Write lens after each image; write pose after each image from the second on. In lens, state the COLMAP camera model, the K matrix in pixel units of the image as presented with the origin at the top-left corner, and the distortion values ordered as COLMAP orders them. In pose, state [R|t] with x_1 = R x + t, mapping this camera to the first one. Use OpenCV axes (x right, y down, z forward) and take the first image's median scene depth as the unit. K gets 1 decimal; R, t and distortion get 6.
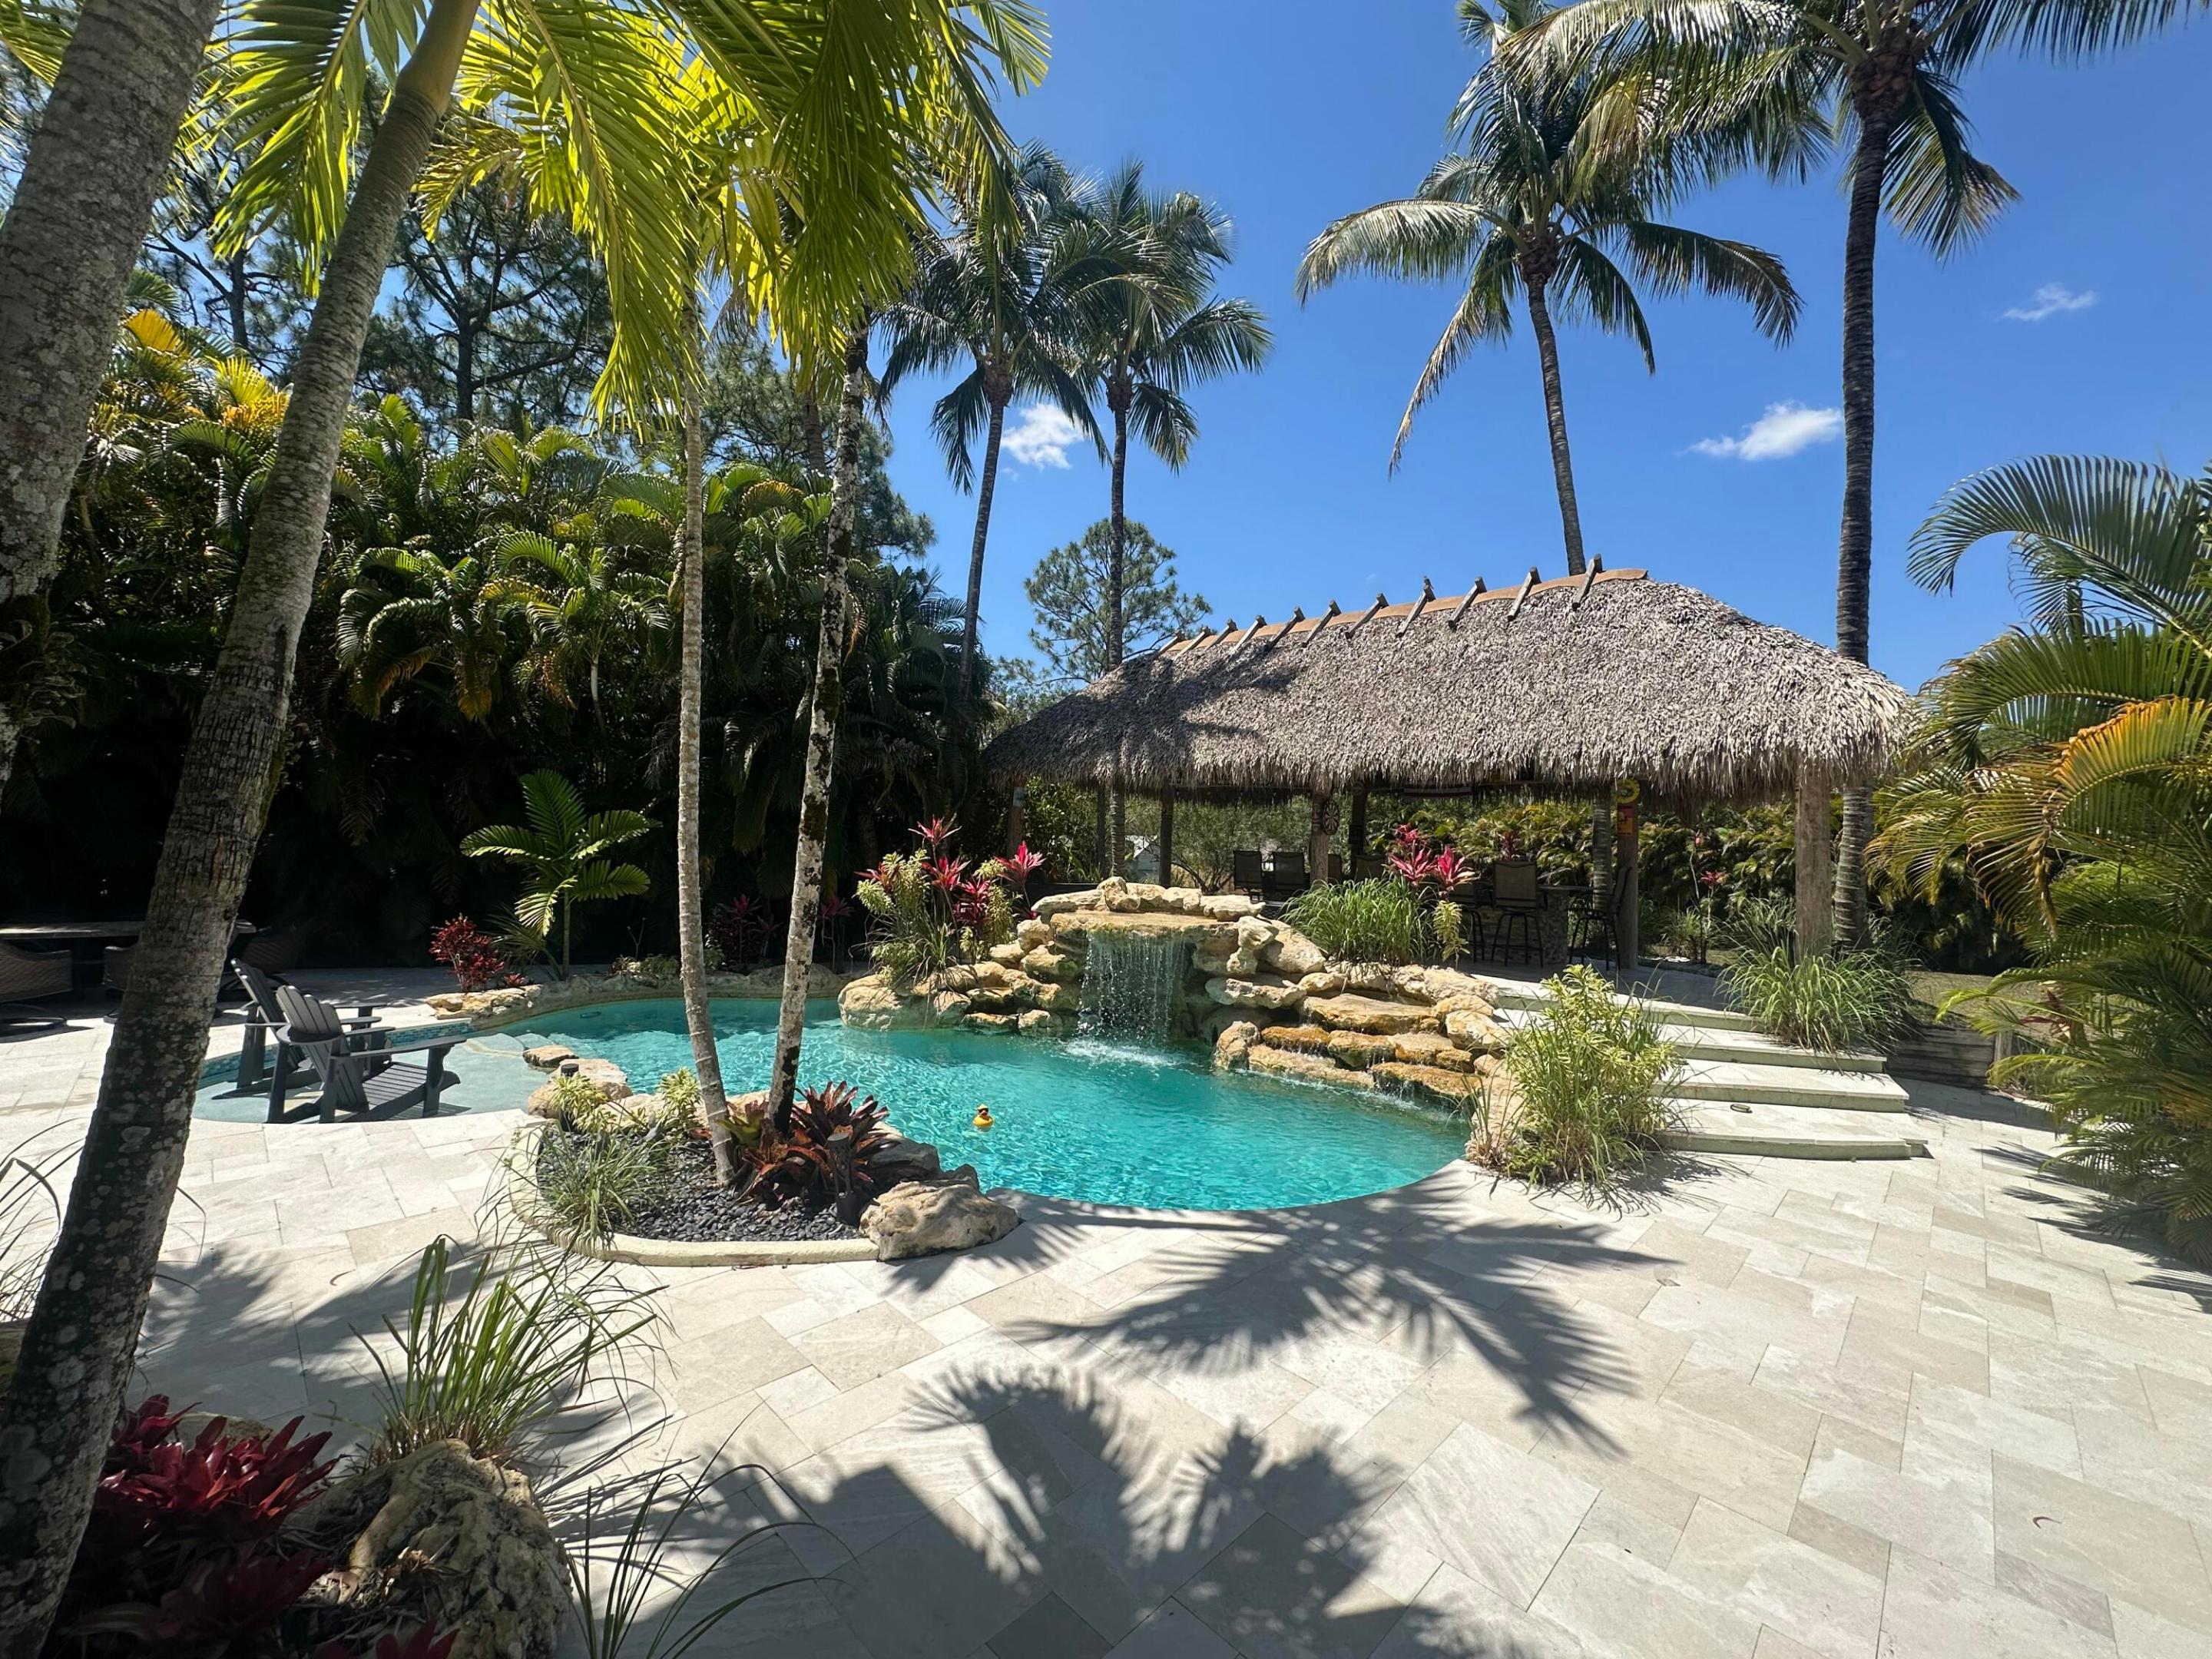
lens RADIAL K [[883.3, 0, 1104.2], [0, 883.3, 830.3], [0, 0, 1]] dist [-0.001372, 0.000386]
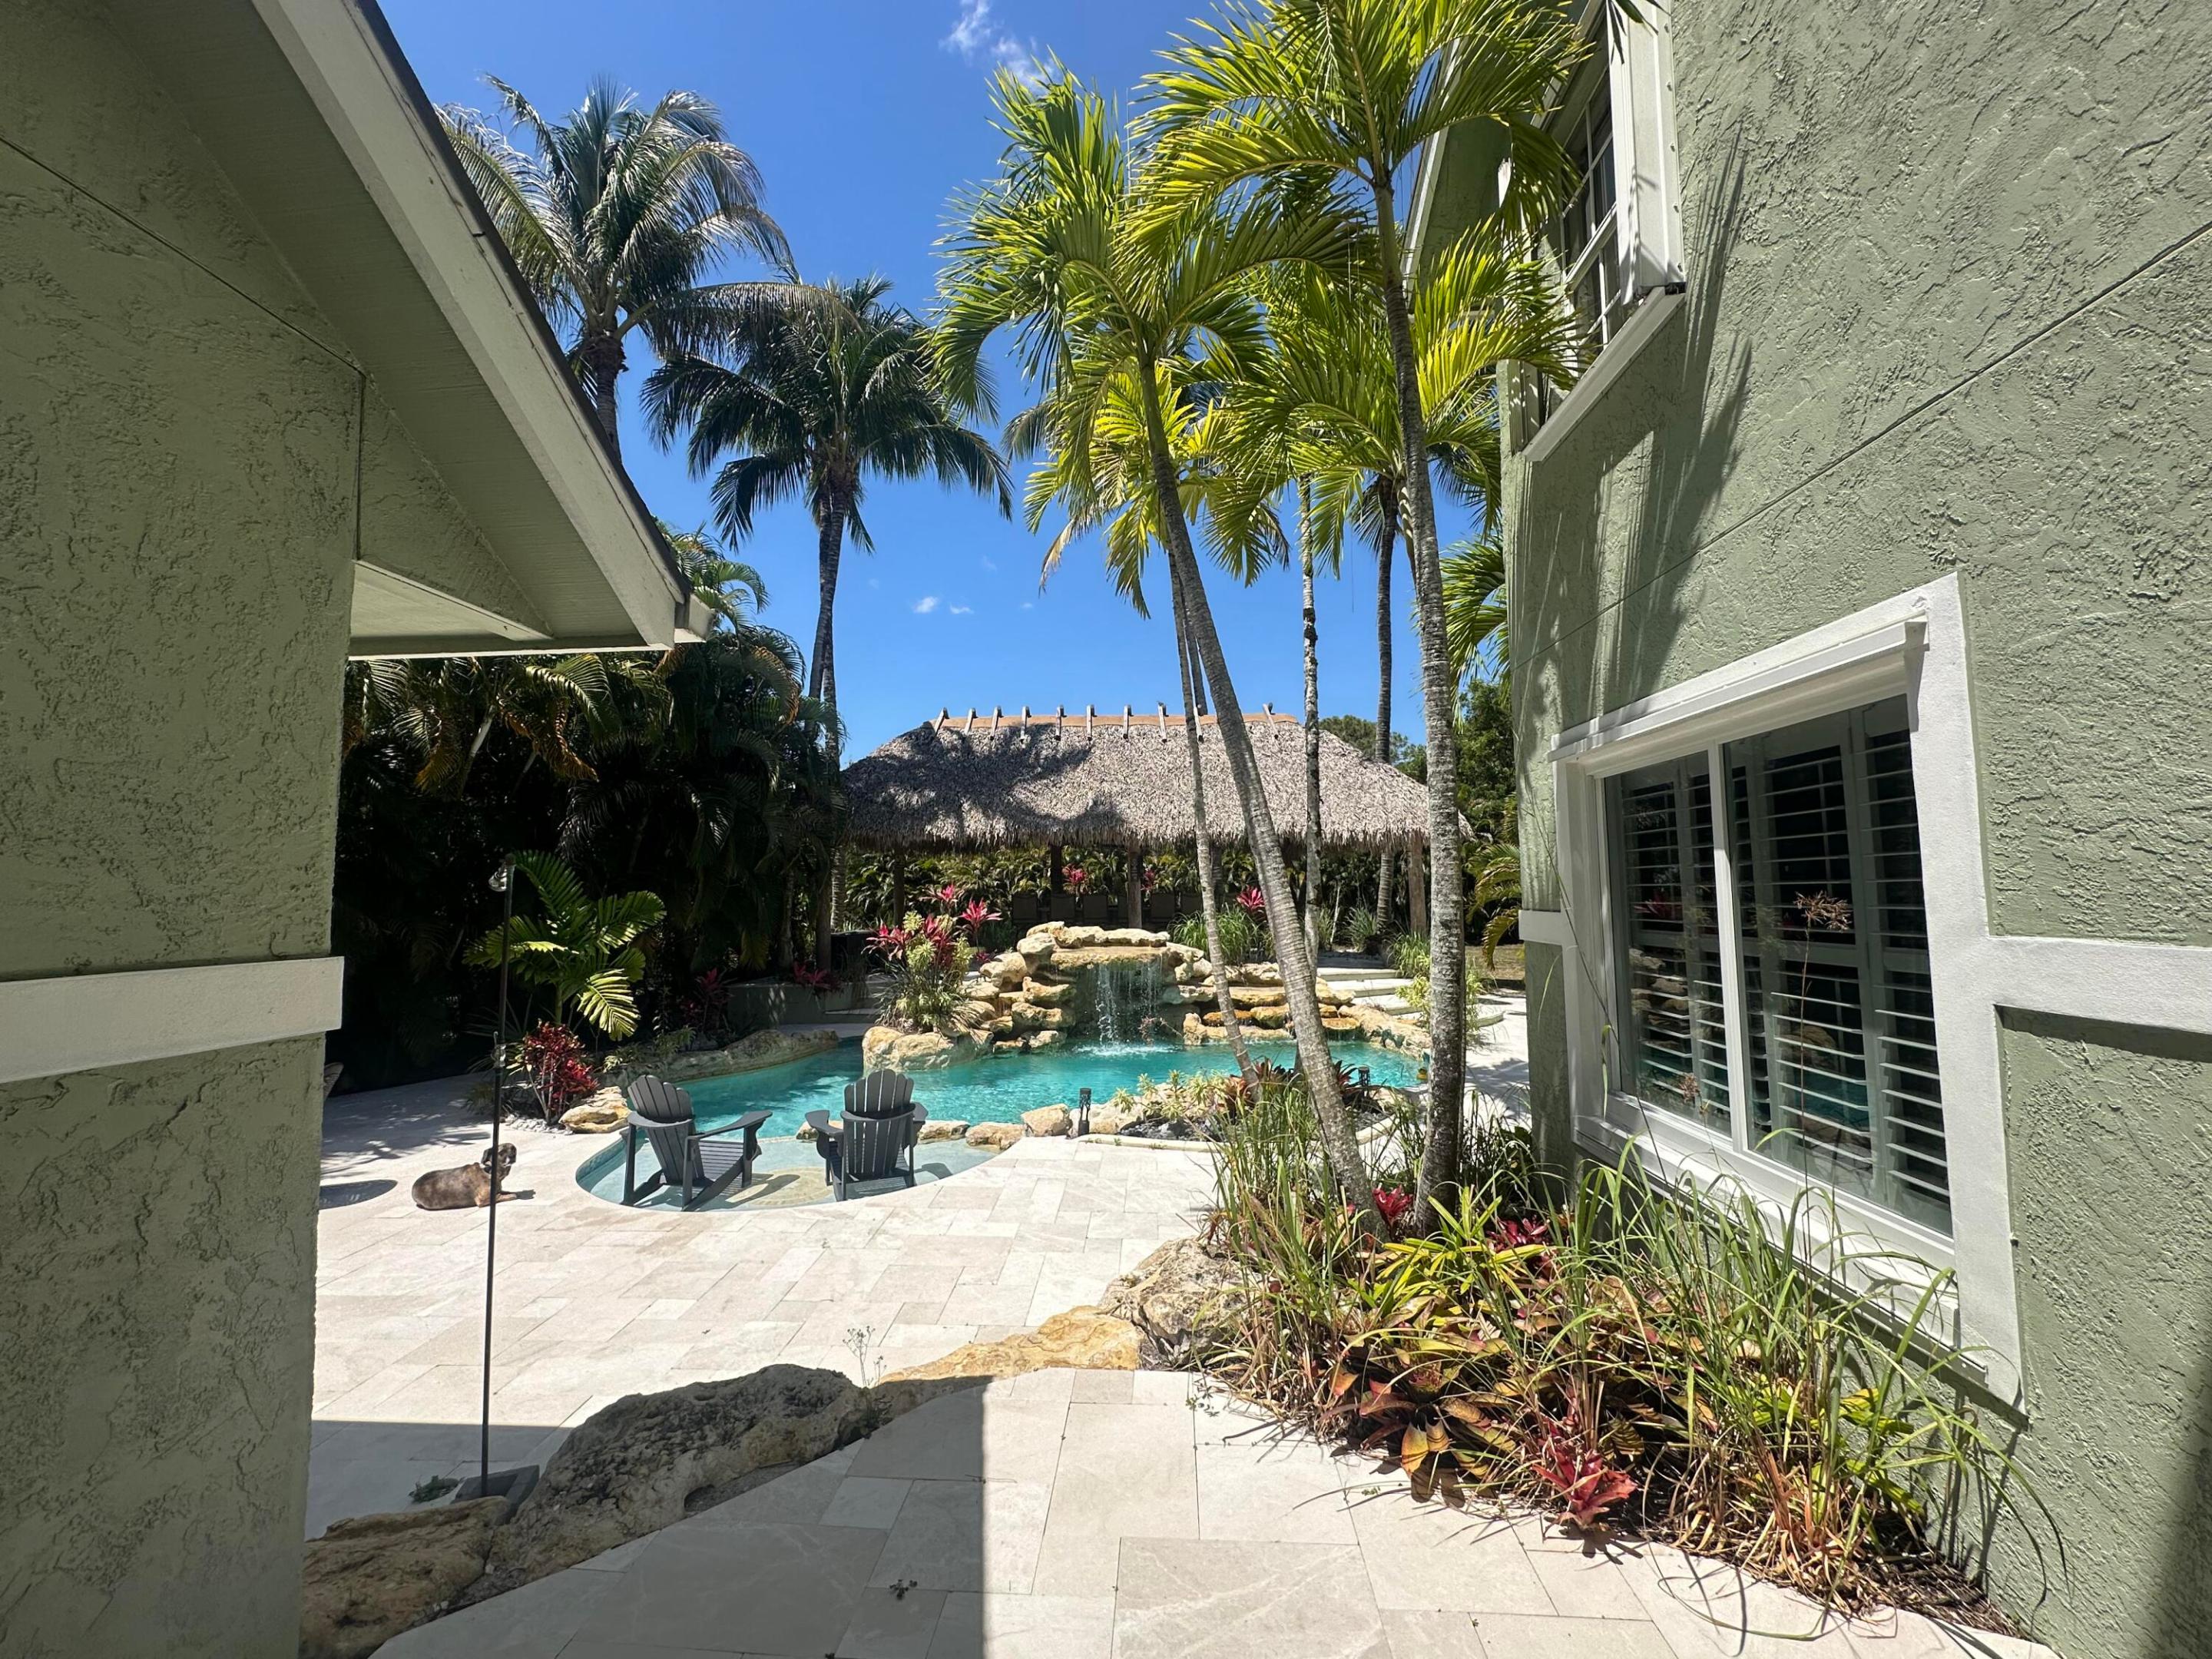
lens RADIAL K [[885.3, 0, 1103.0], [0, 885.3, 830.2], [0, 0, 1]] dist [-0.000500, 0.000193]
pose [[0.755517, -0.006483, 0.655097, -1.046733], [0.025903, 0.999465, -0.019983, -0.072540], [-0.654617, 0.032066, 0.755281, -0.038548]]
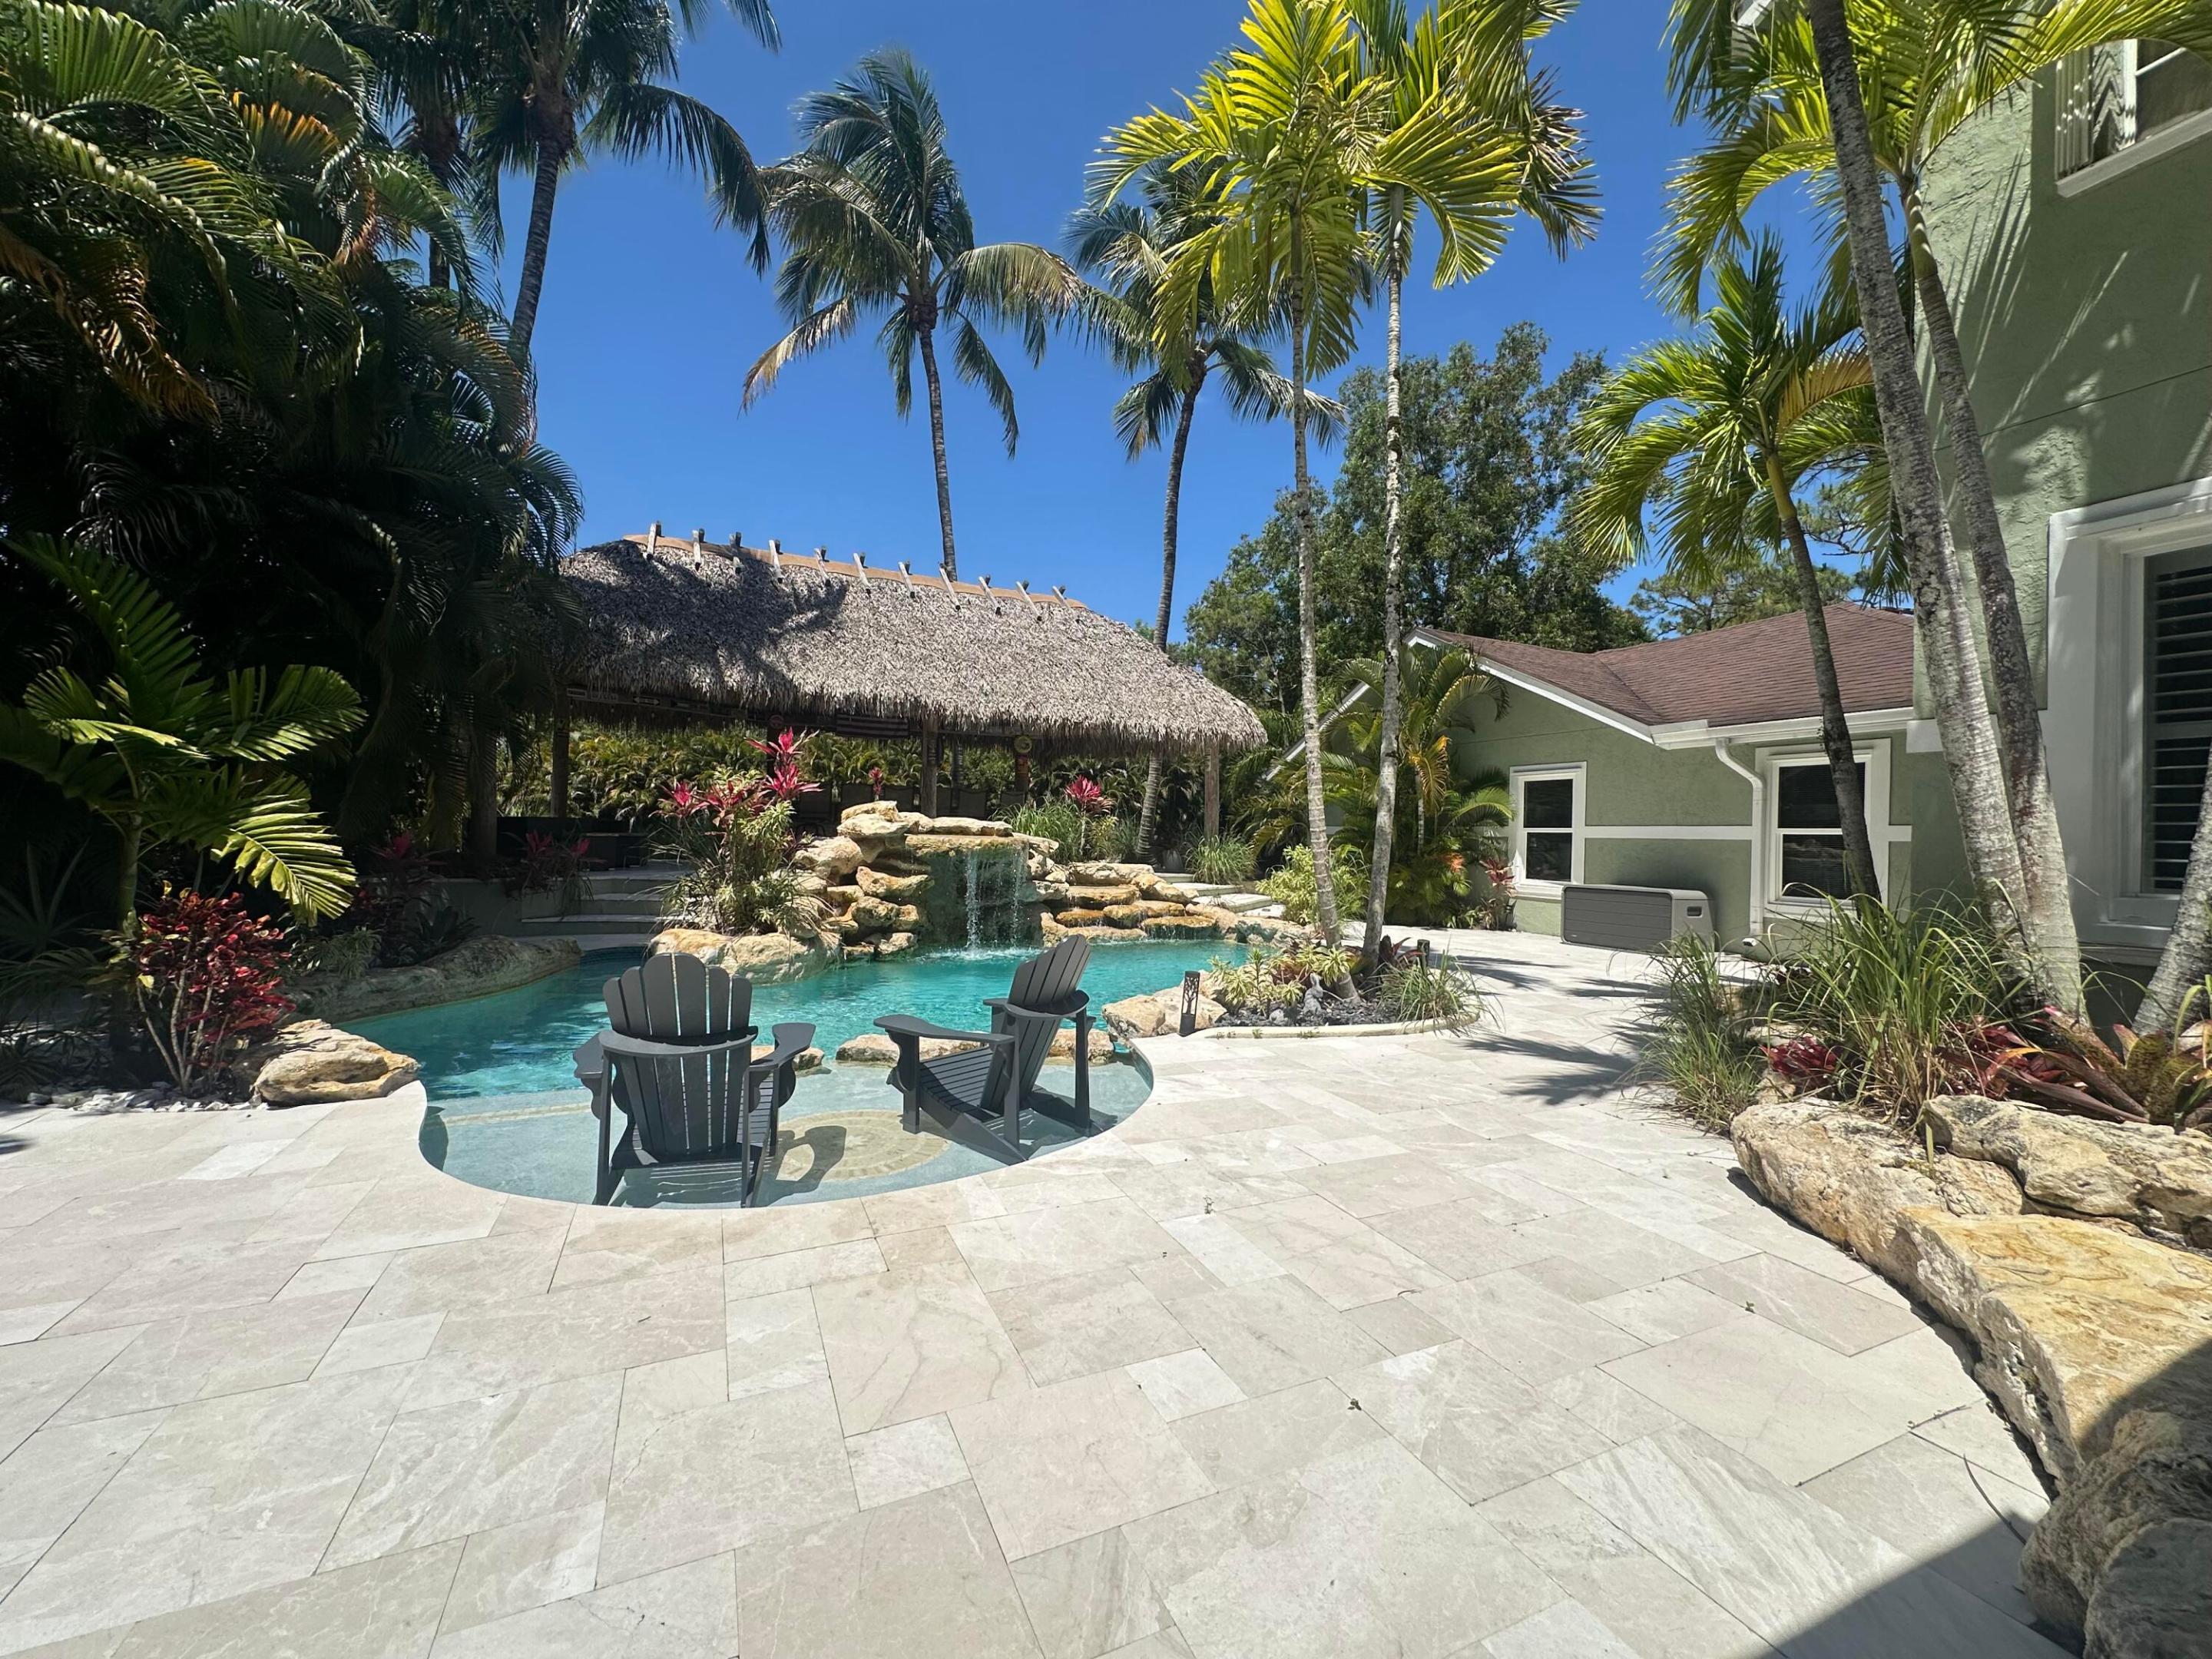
lens RADIAL K [[883.3, 0, 1104.2], [0, 883.3, 830.3], [0, 0, 1]] dist [-0.001372, 0.000386]
pose [[0.363251, -0.028400, 0.931258, -1.135384], [-0.034449, 0.998442, 0.043886, 0.043346], [-0.931054, -0.048023, 0.361707, 0.522887]]
